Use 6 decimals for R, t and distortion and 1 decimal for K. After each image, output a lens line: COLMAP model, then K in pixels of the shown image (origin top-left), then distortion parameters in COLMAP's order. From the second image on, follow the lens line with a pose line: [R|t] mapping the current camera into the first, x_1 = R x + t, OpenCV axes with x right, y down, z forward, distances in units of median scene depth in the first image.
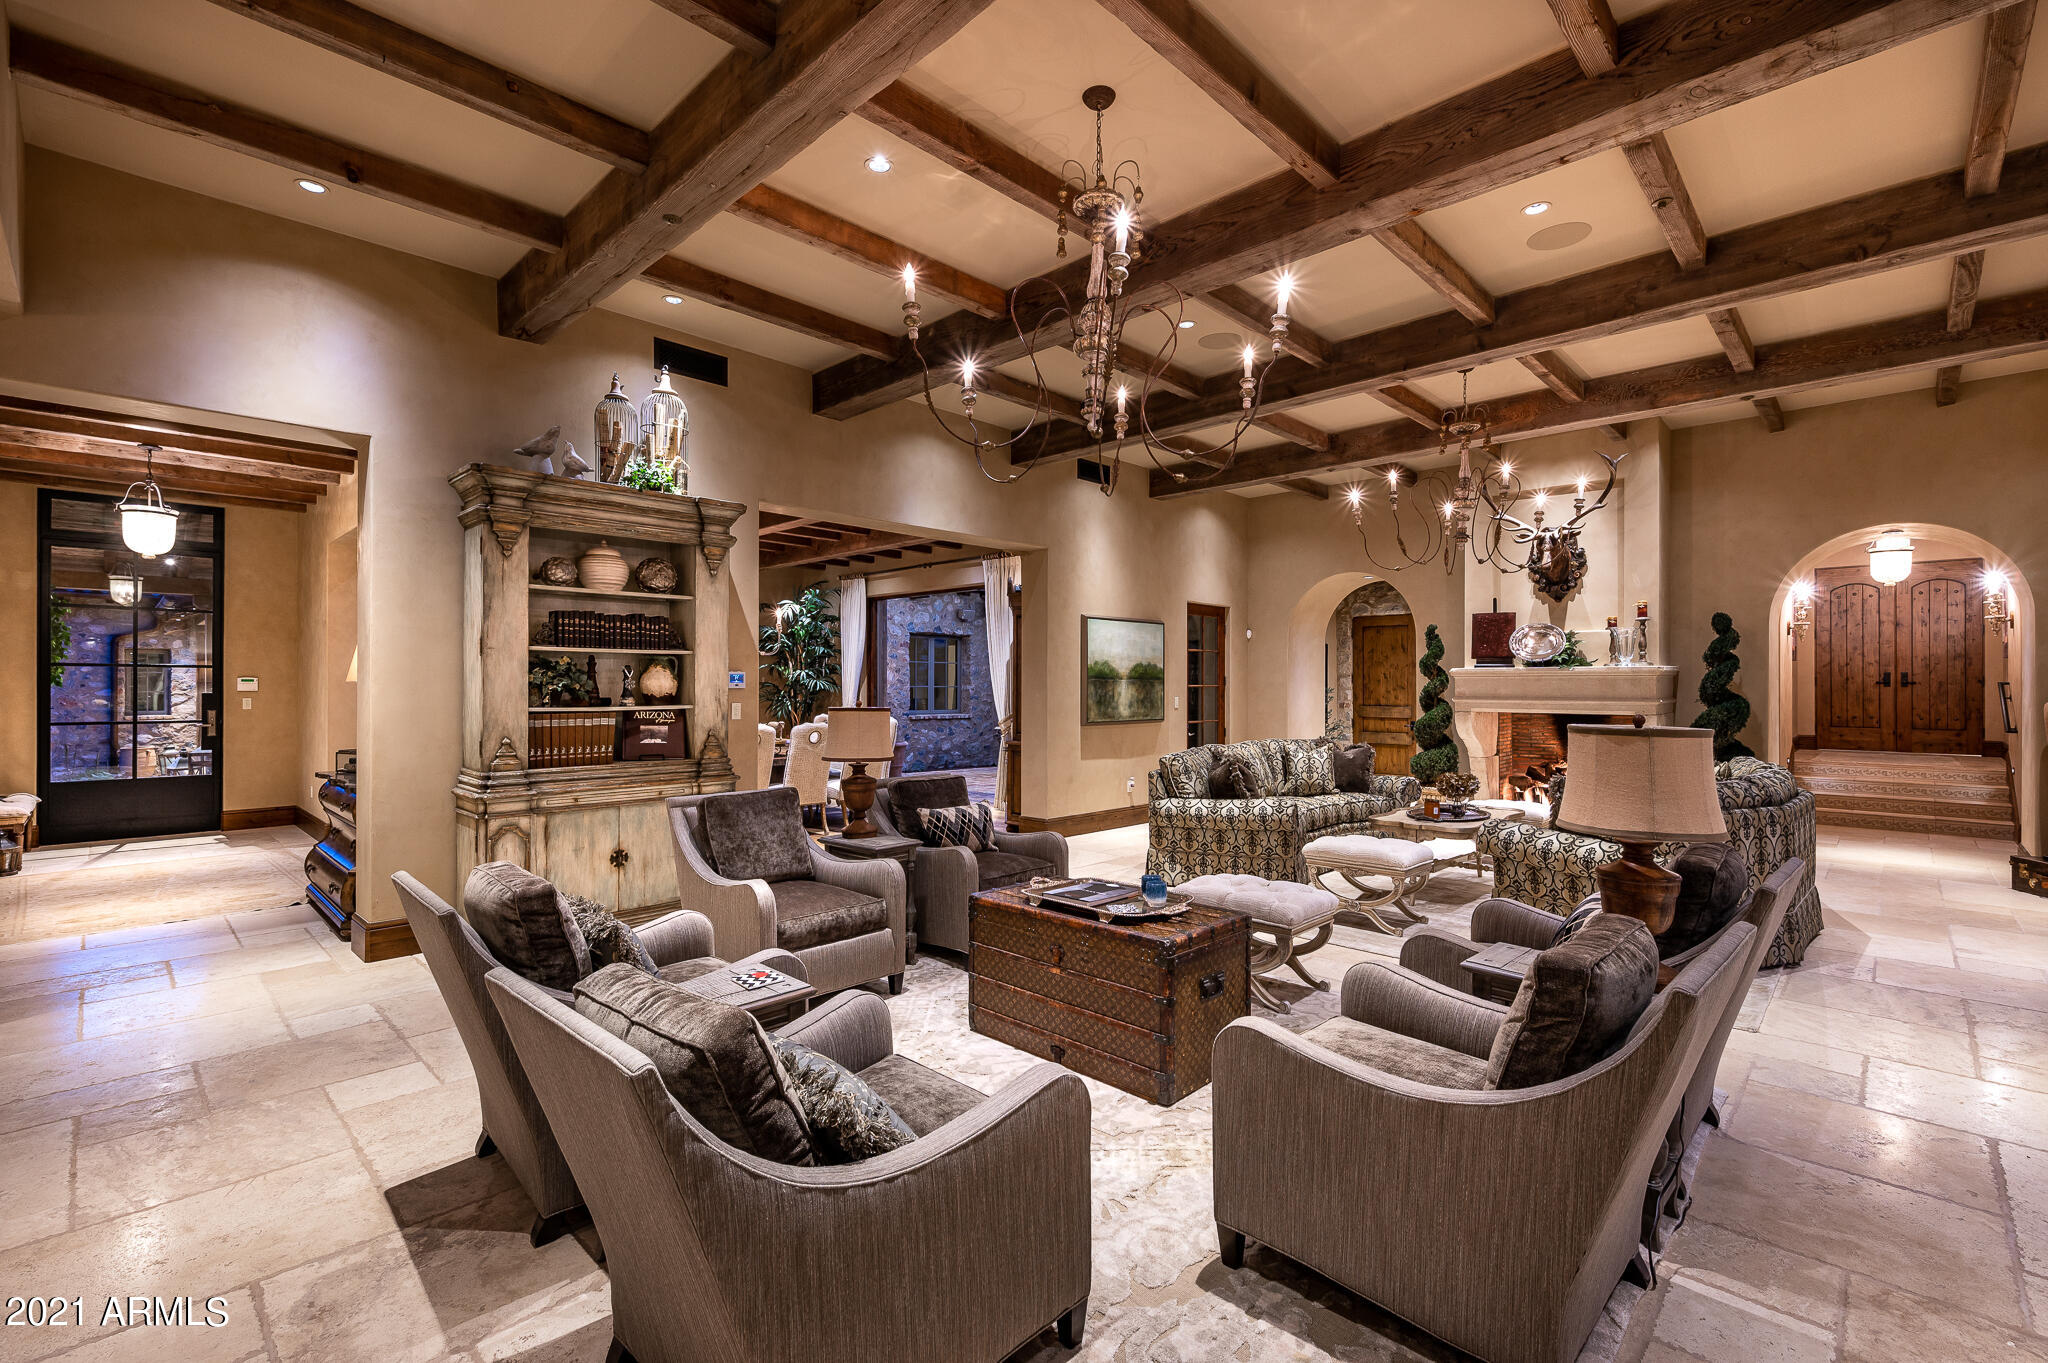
lens RADIAL K [[901.0, 0, 1026.2], [0, 901.0, 676.1], [0, 0, 1]] dist [0.001570, 0.000251]
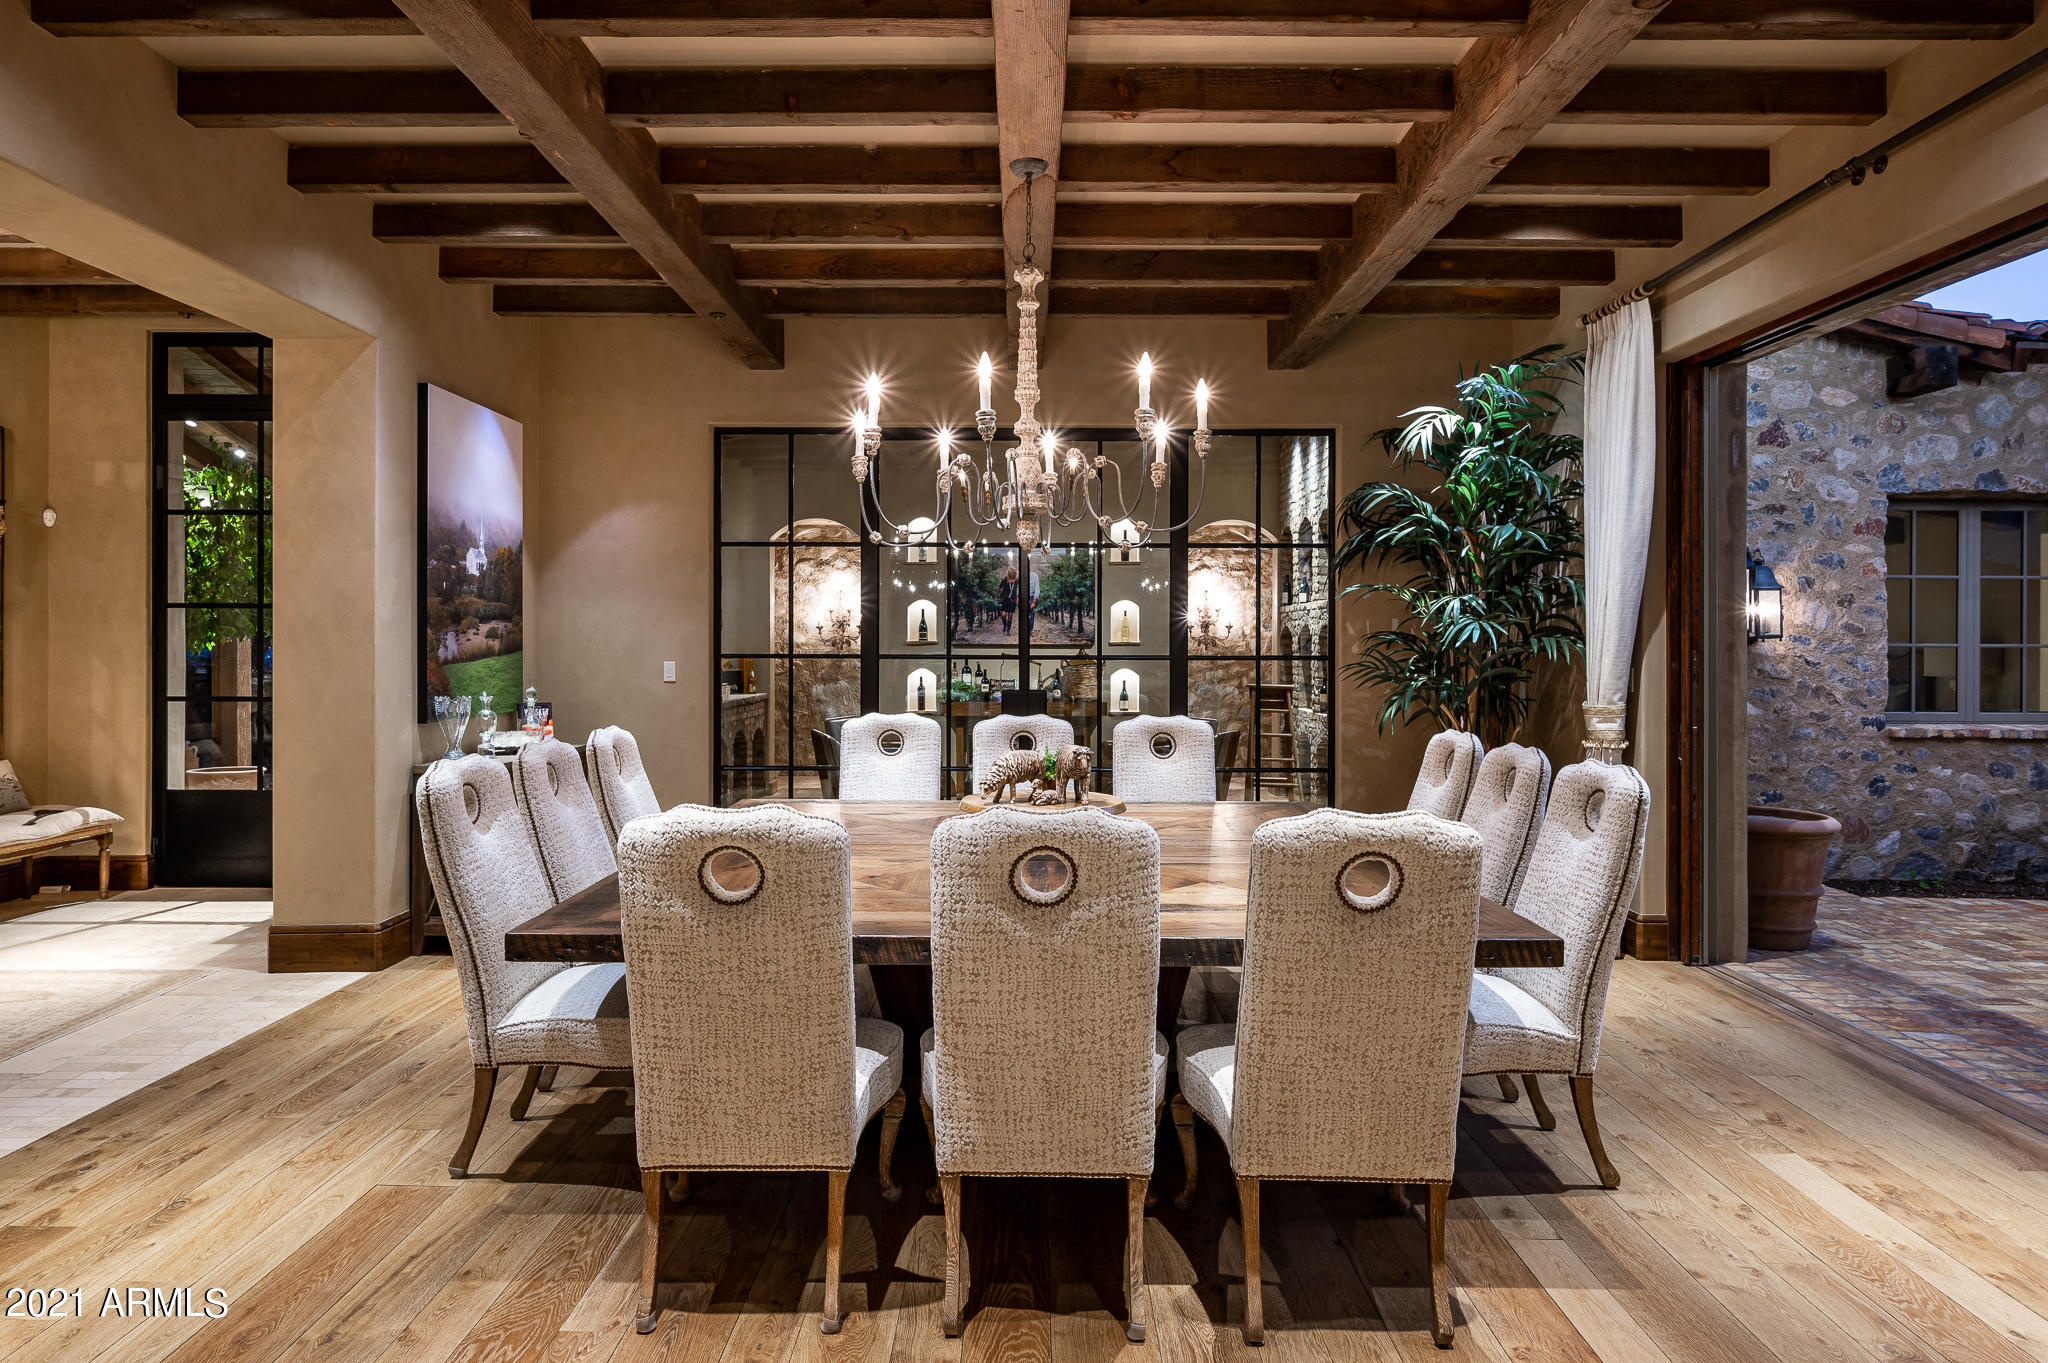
lens RADIAL K [[1204.4, 0, 1003.8], [0, 1204.4, 624.7], [0, 0, 1]] dist [-0.017493, 0.001799]
pose [[0.681577, -0.002443, -0.731742, -0.028135], [0.003110, 0.999995, -0.000441, 0.003526], [0.731740, -0.001975, 0.681581, 0.533095]]
